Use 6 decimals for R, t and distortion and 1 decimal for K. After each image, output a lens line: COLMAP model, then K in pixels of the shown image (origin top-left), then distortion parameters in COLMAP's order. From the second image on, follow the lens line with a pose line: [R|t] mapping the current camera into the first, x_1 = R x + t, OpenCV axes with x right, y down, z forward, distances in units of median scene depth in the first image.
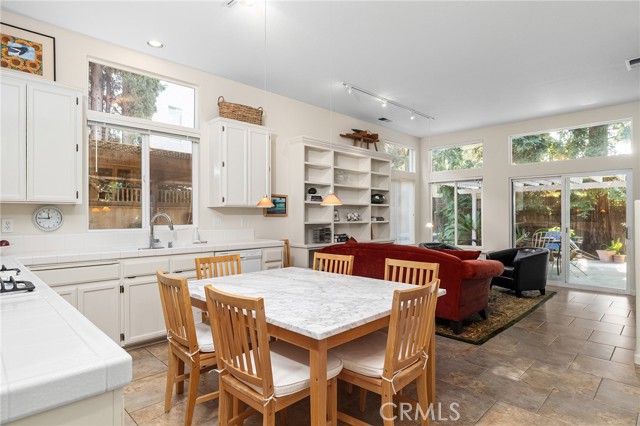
lens RADIAL K [[362.2, 0, 321.6], [0, 362.2, 210.9], [0, 0, 1]] dist [0.003097, 0.001249]
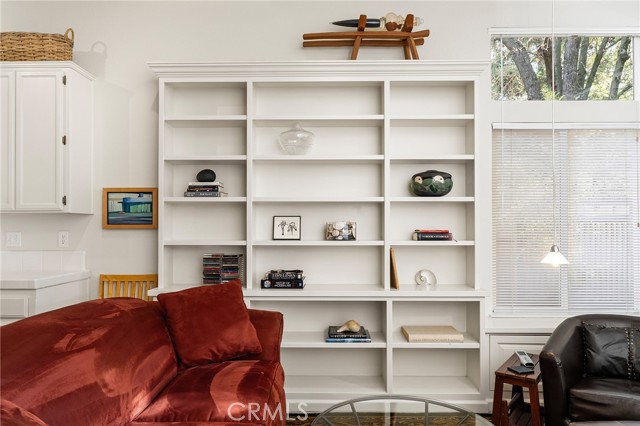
lens RADIAL K [[436.4, 0, 319.2], [0, 436.4, 219.8], [0, 0, 1]] dist [0.015419, -0.003857]
pose [[0.691185, -0.014776, -0.722527, 0.412123], [0.010052, 0.999891, -0.010833, 0.008776], [0.722608, 0.000225, 0.691258, 0.598381]]
